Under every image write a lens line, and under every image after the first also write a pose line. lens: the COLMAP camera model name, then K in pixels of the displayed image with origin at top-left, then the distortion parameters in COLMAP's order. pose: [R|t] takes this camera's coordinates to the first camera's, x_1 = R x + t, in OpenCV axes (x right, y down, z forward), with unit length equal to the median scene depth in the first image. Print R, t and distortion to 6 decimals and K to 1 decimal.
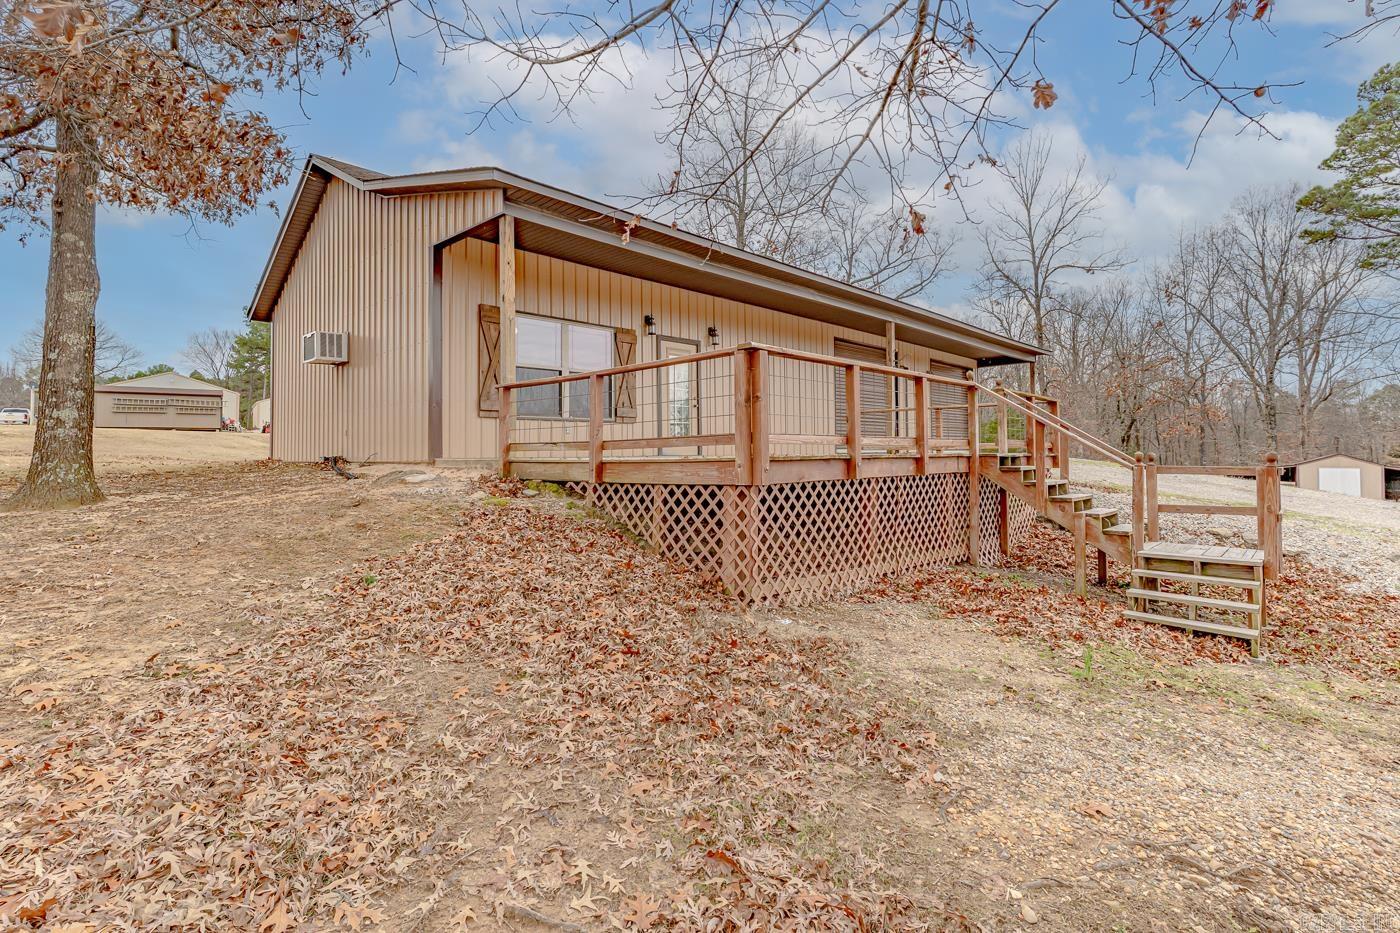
lens RADIAL K [[677.2, 0, 680.0], [0, 677.2, 447.3], [0, 0, 1]] dist [0.000973, 0.000826]
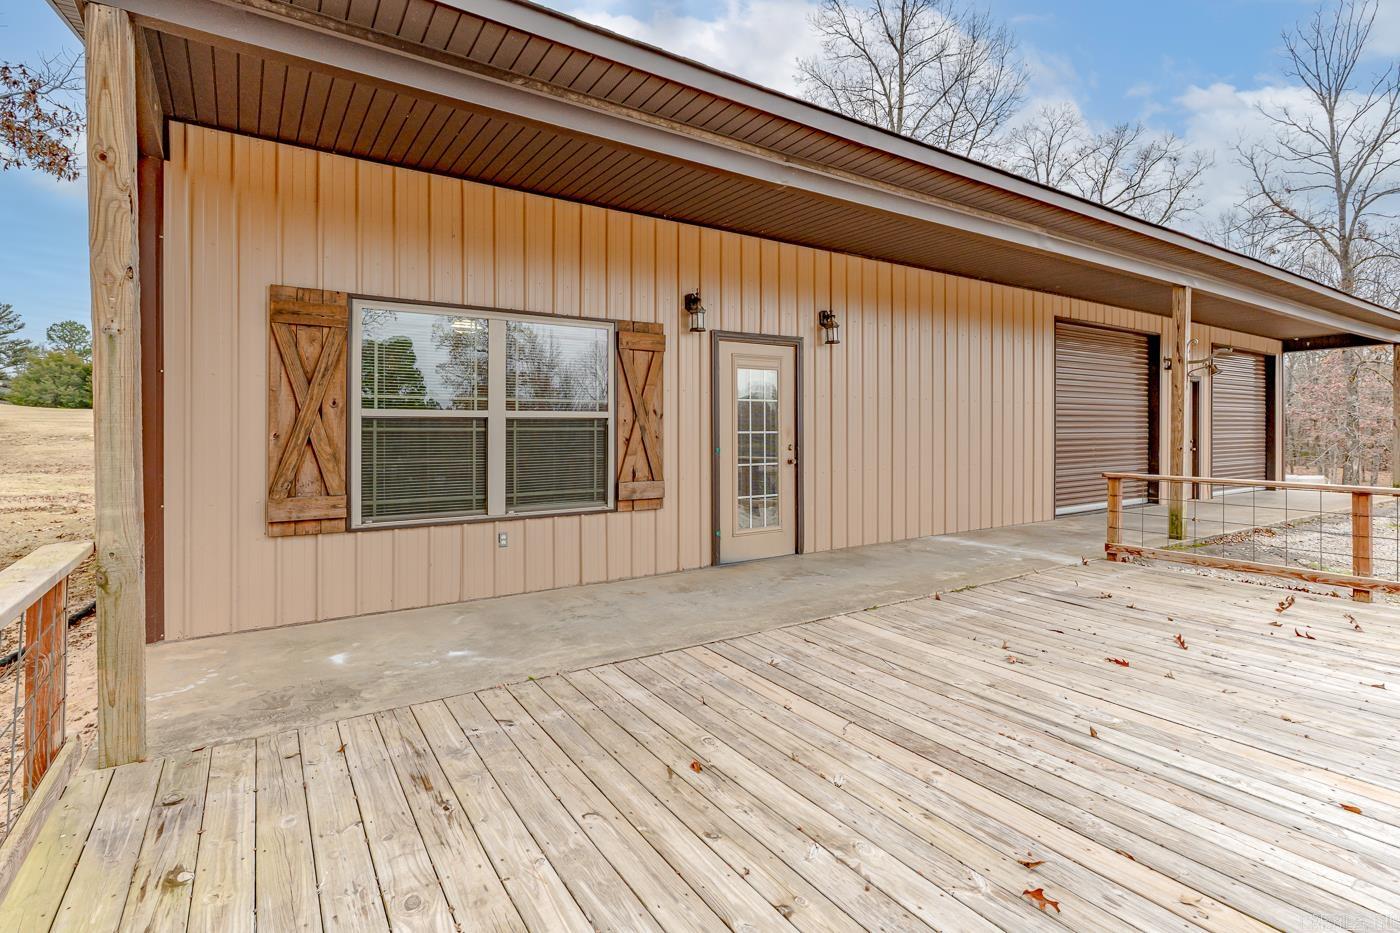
lens RADIAL K [[677.2, 0, 680.0], [0, 677.2, 447.3], [0, 0, 1]] dist [0.000973, 0.000826]
pose [[0.977039, 0.014048, -0.212597, 0.029223], [-0.005404, 0.999137, 0.041187, -0.054067], [0.212992, -0.039093, 0.976272, 0.267865]]
